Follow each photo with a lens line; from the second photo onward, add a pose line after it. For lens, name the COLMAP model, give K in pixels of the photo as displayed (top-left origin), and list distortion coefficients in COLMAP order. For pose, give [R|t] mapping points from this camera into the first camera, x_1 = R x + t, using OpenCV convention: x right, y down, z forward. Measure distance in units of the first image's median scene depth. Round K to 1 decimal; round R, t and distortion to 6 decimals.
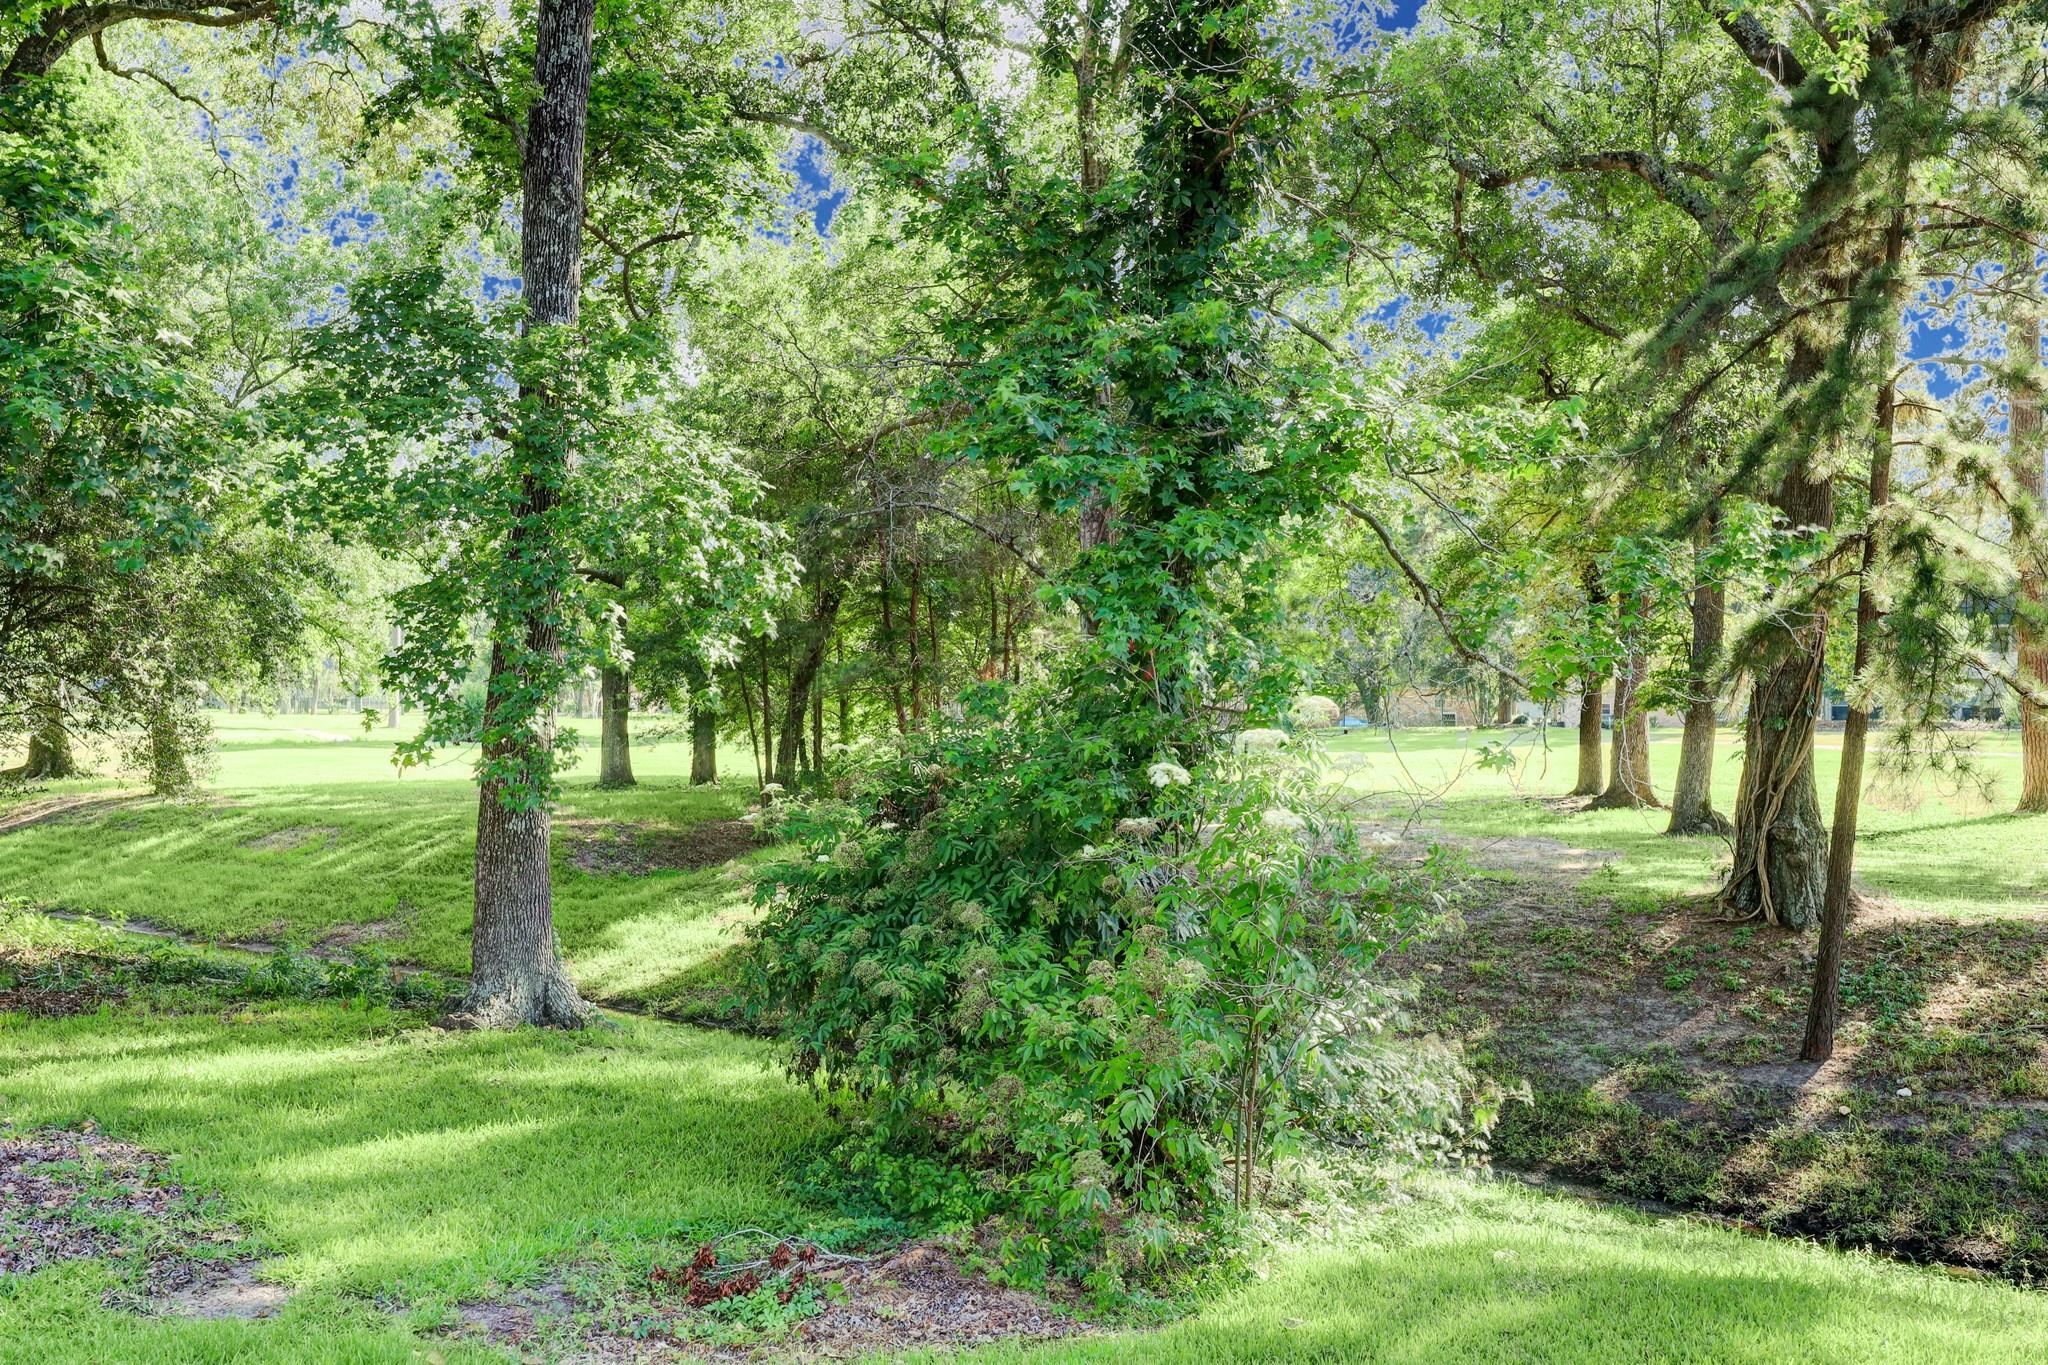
lens RADIAL K [[1992.1, 0, 1020.6], [0, 1992.1, 688.9], [0, 0, 1]] dist [0.015546, 0.000000]
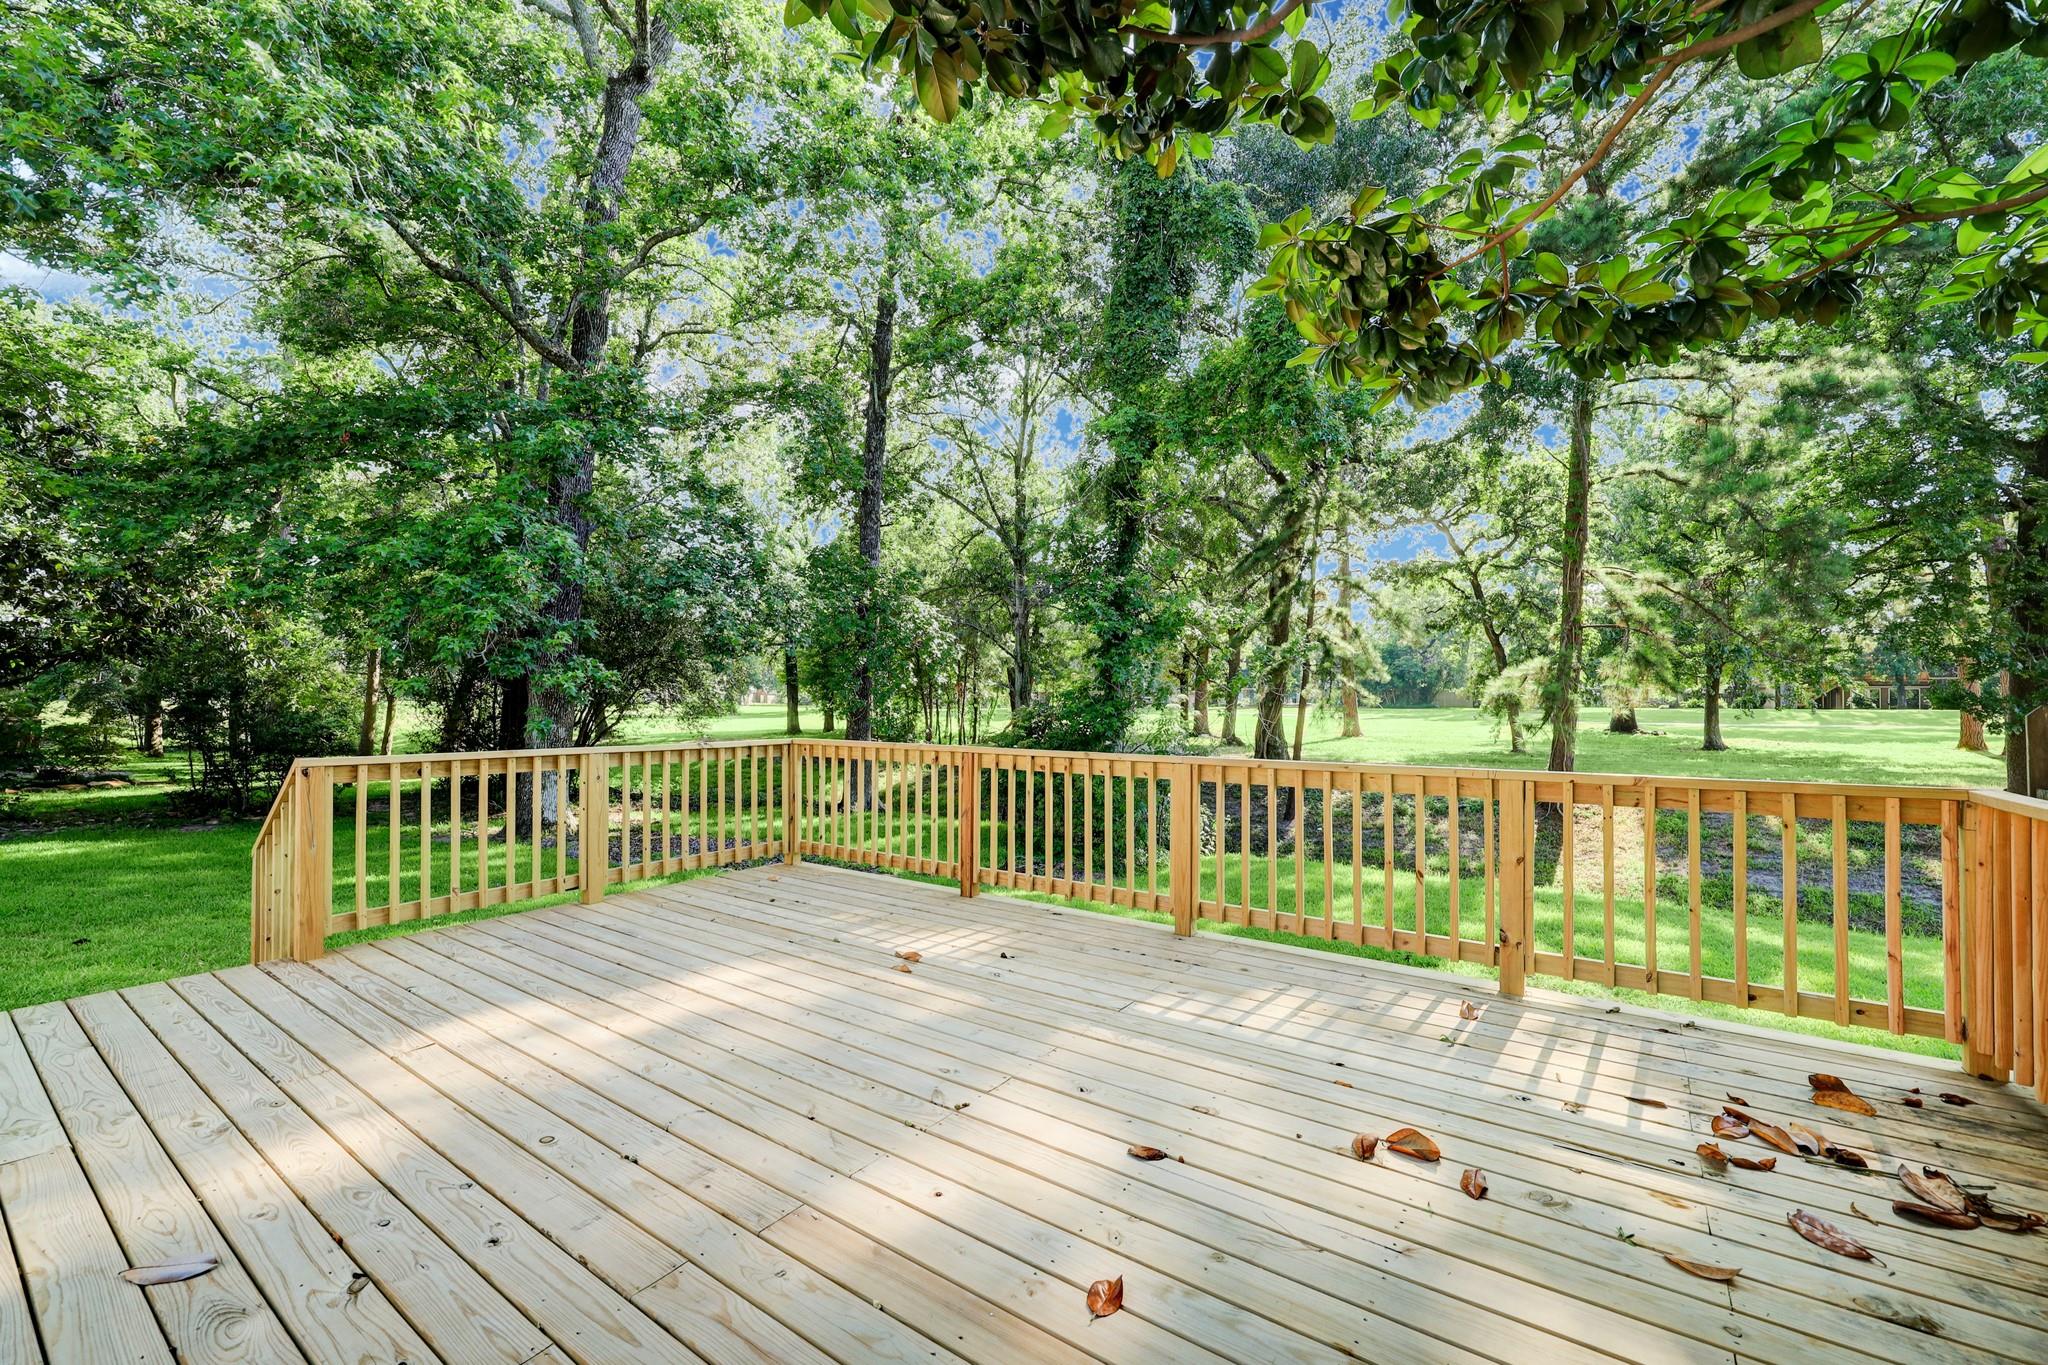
lens RADIAL K [[842.8, 0, 1016.0], [0, 842.8, 695.1], [0, 0, 1]] dist [0.003269, -0.000585]
pose [[0.994723, -0.001241, 0.102587, -0.122888], [0.001031, 0.999997, 0.002103, 0.002183], [-0.102589, -0.001986, 0.994722, -0.175844]]
